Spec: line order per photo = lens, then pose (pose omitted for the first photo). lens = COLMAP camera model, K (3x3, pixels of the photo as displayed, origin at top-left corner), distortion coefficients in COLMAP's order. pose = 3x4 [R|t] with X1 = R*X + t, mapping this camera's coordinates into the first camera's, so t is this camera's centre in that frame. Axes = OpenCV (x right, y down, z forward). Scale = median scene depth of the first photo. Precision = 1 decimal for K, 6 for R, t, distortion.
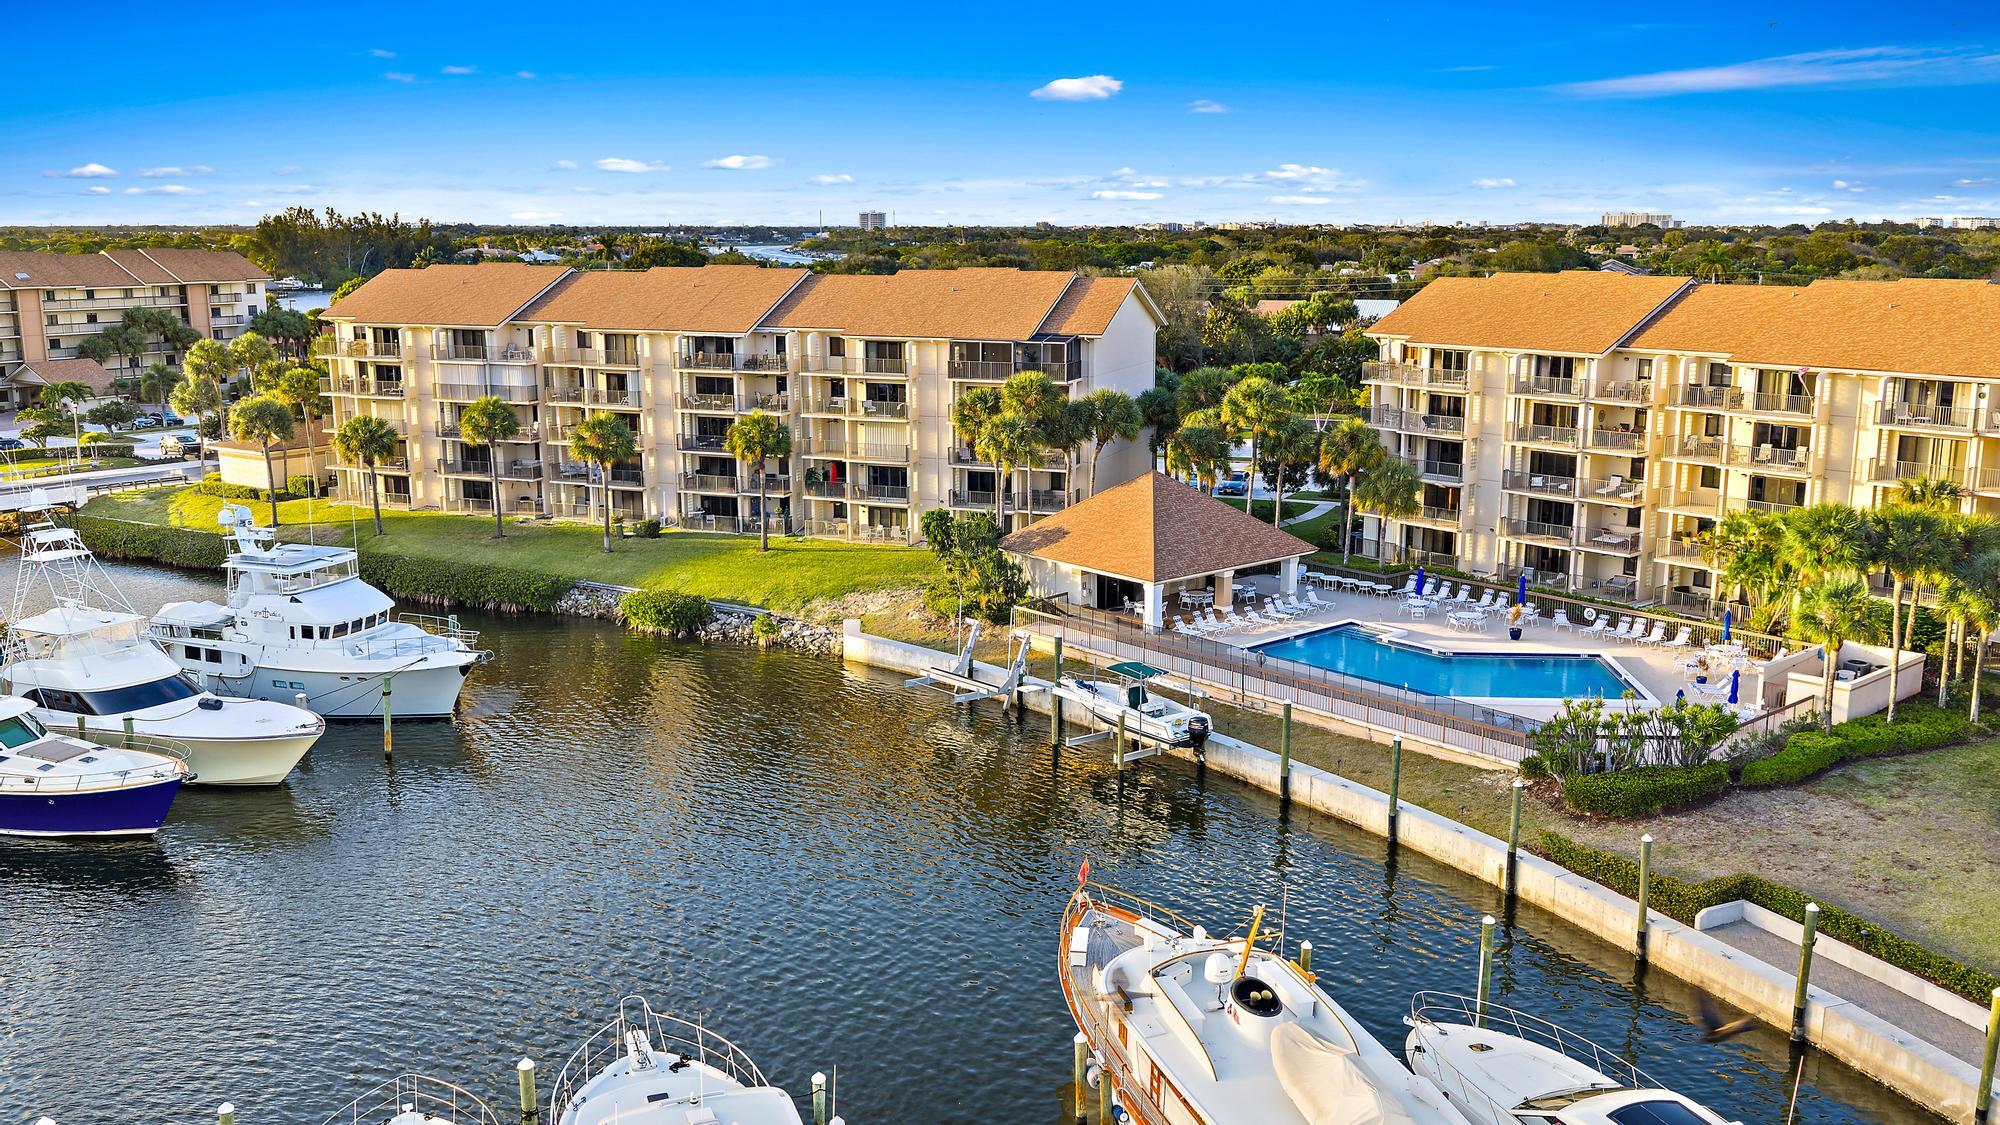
lens RADIAL K [[1683.0, 0, 1000.0], [0, 1683.0, 562.5], [0, 0, 1]] dist [0.040288, -0.067884]
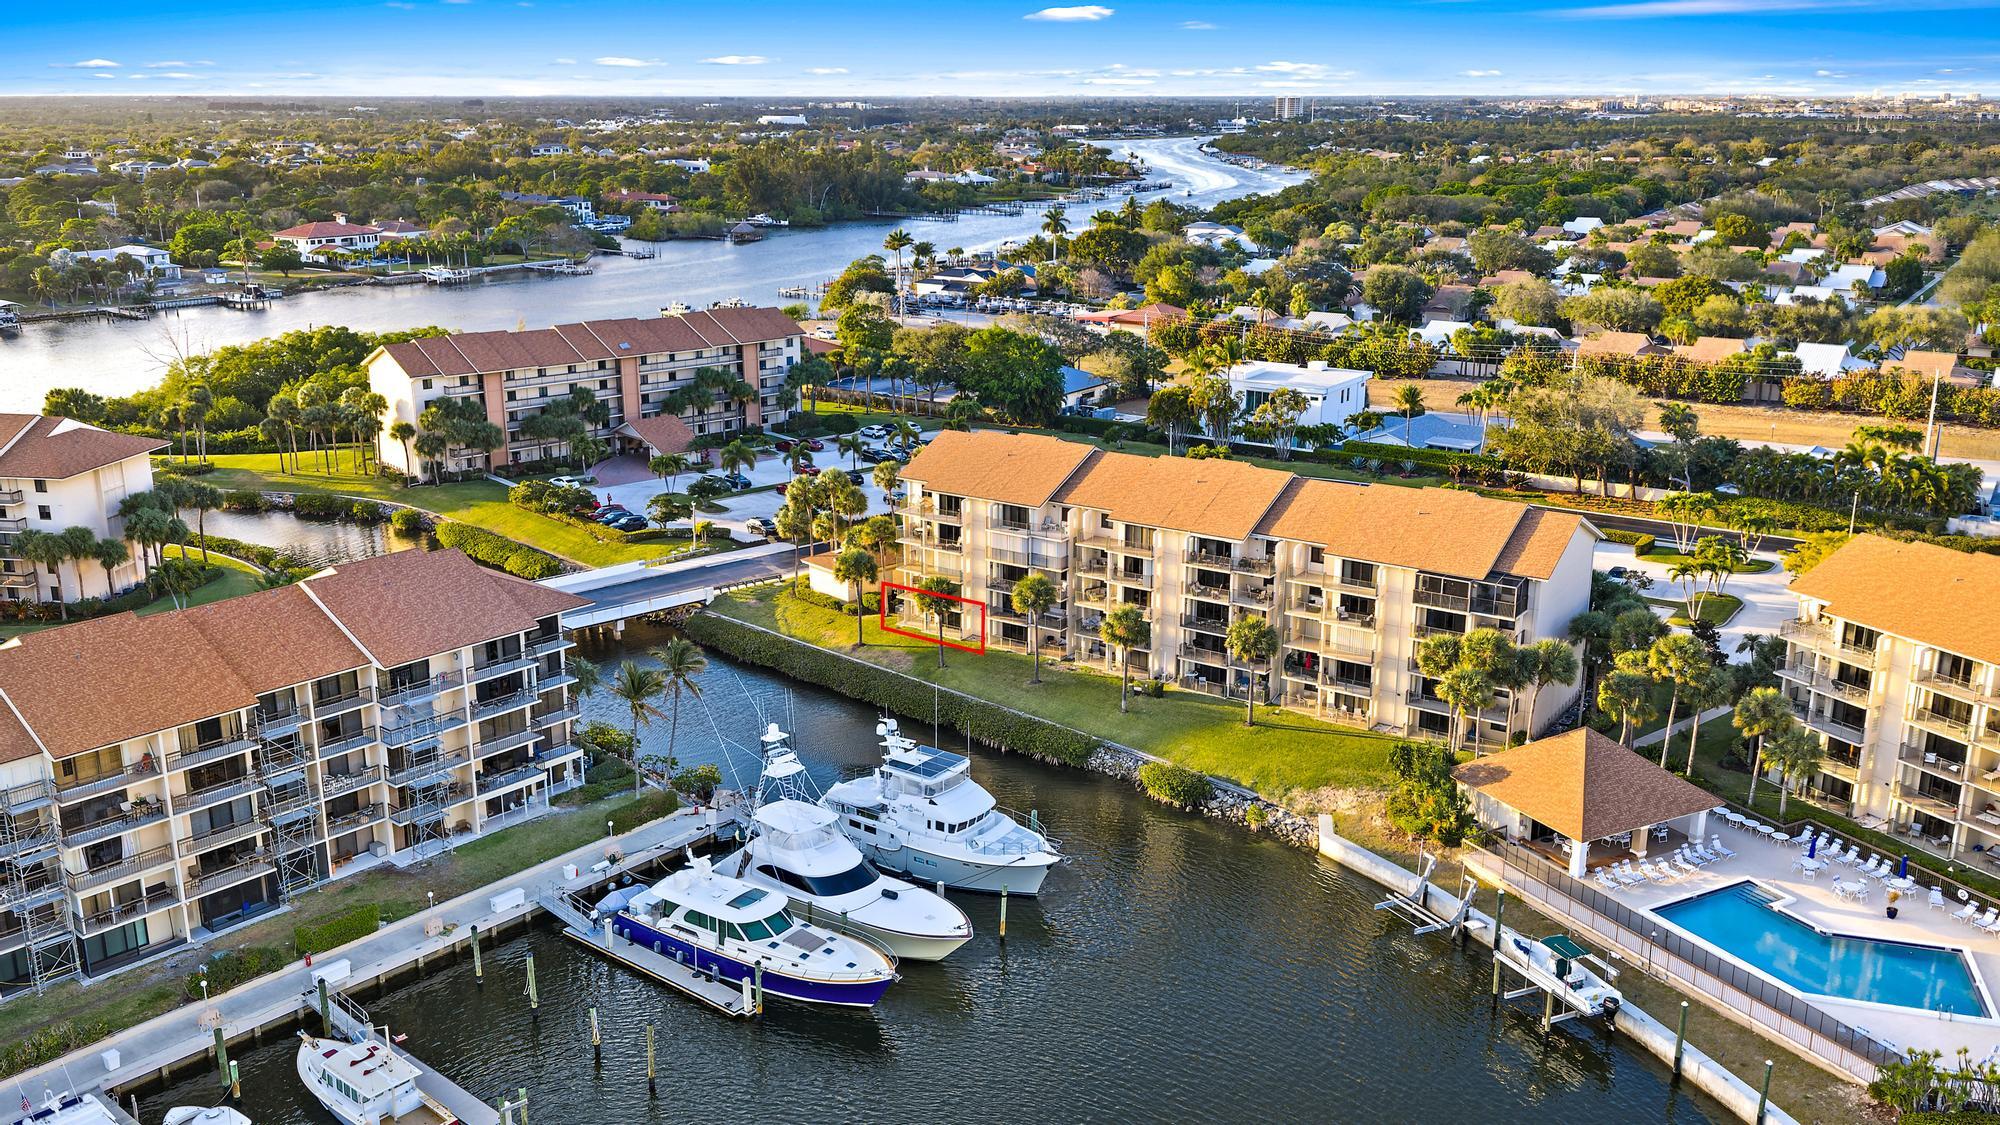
lens RADIAL K [[1683.0, 0, 1000.0], [0, 1683.0, 562.5], [0, 0, 1]] dist [0.040288, -0.067884]
pose [[0.972453, 0.065002, -0.223851, -0.052406], [-0.048035, 0.995602, 0.080430, -0.236101], [0.228095, -0.067462, 0.971299, -0.264222]]
